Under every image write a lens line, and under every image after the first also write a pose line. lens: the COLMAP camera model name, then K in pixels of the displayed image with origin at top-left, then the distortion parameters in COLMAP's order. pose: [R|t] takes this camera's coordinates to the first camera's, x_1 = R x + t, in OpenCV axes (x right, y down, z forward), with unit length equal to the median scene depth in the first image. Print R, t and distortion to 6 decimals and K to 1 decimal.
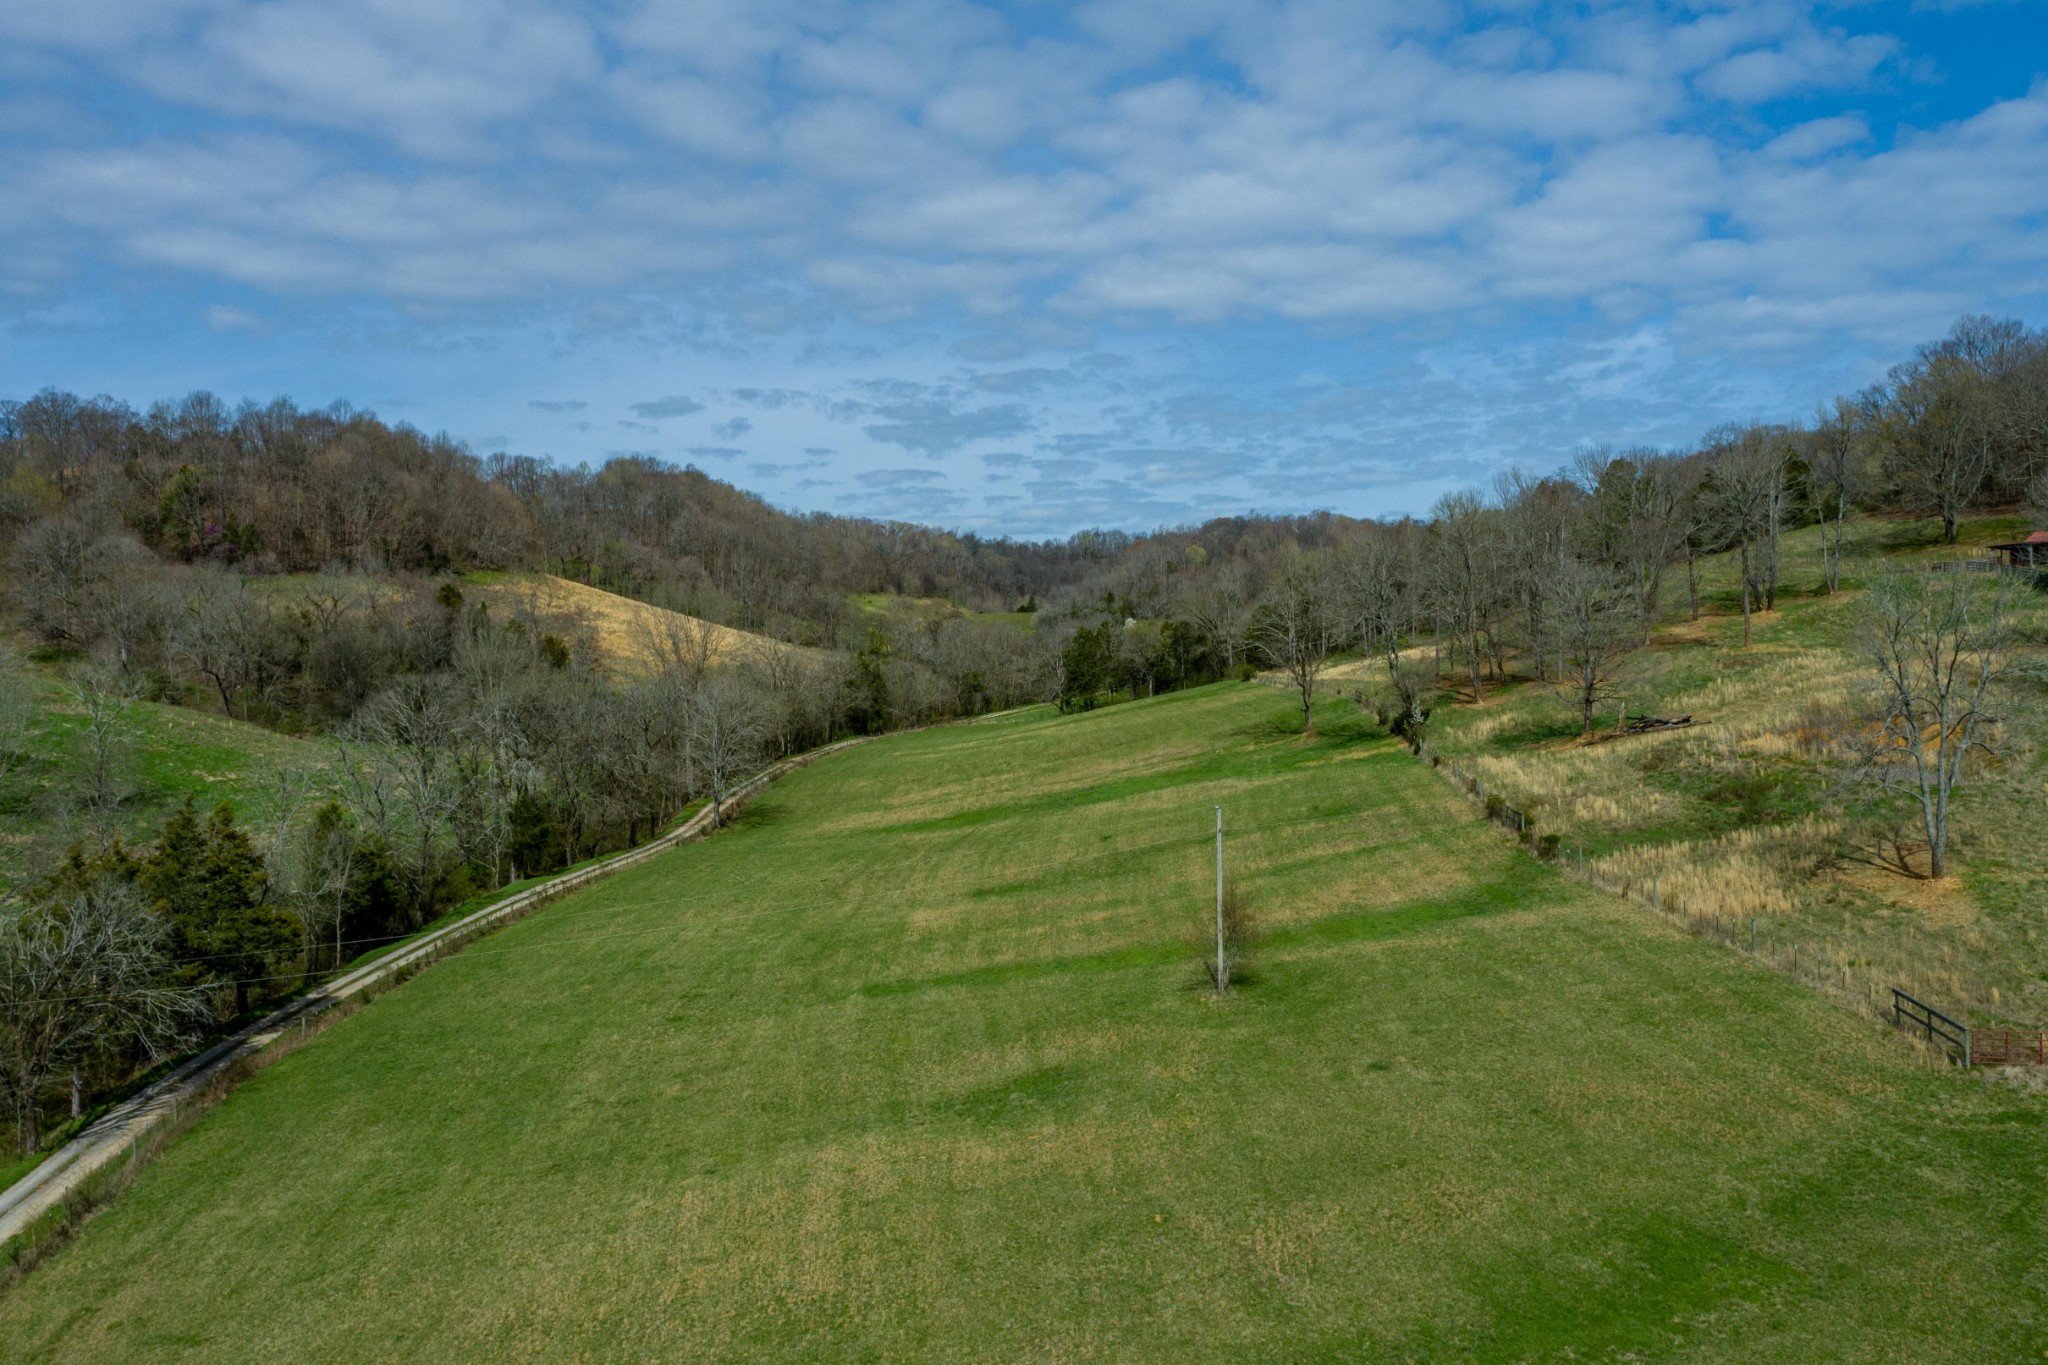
lens RADIAL K [[1561.6, 0, 1012.4], [0, 1561.6, 651.6], [0, 0, 1]] dist [-0.022683, 0.015164]
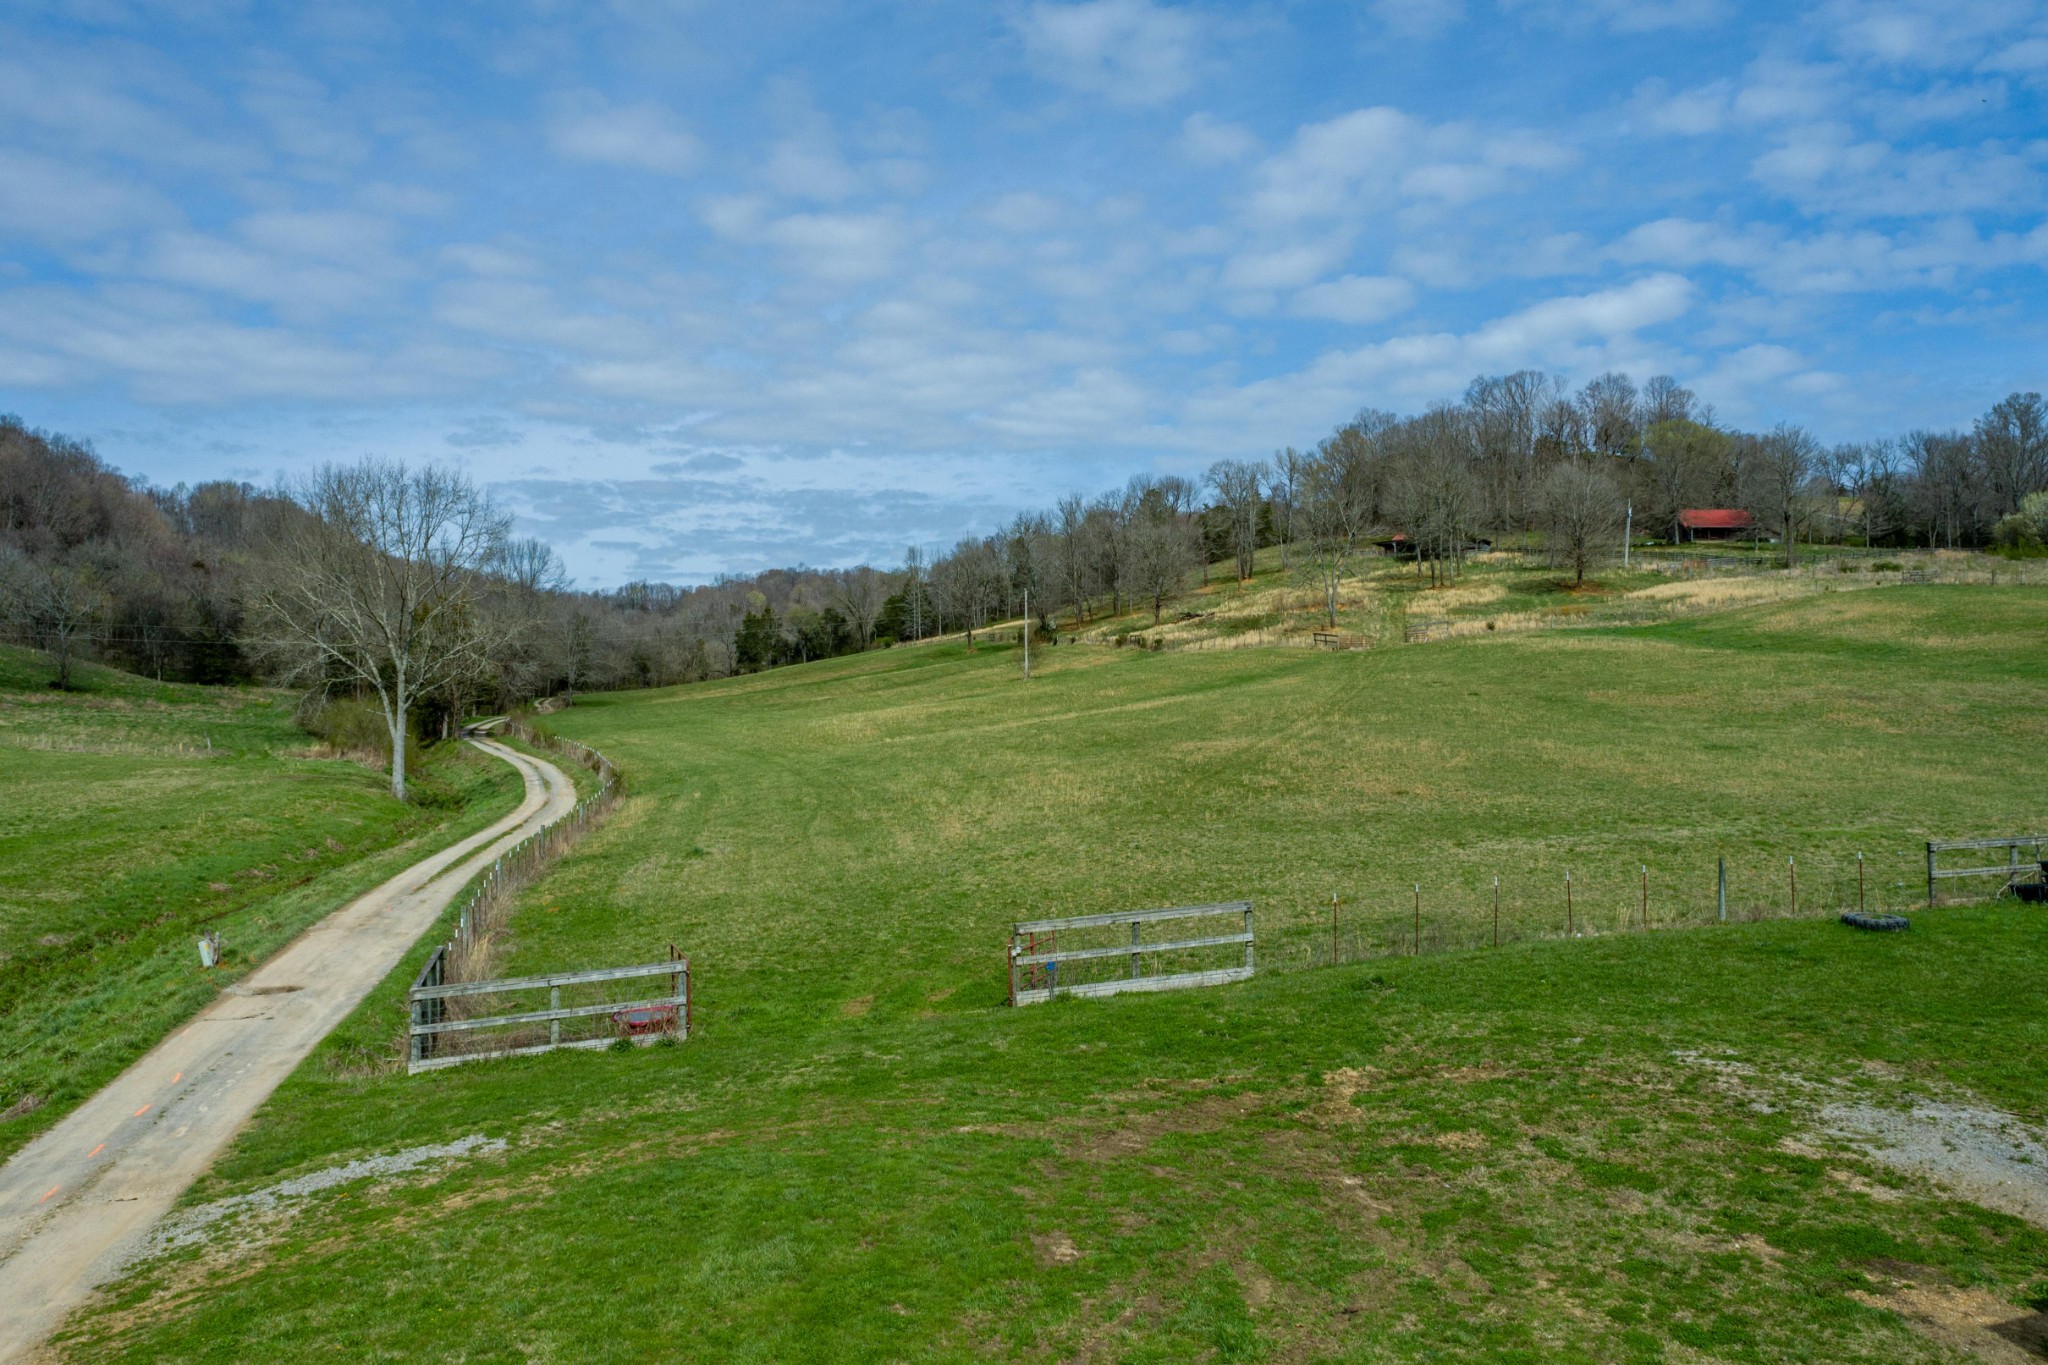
lens RADIAL K [[1561.6, 0, 1009.1], [0, 1561.6, 664.8], [0, 0, 1]] dist [-0.022683, 0.015164]
pose [[0.951036, 0.013090, 0.308803, -0.091790], [-0.000987, 0.999226, -0.039316, 0.047915], [-0.309079, 0.037086, 0.950313, -0.167692]]
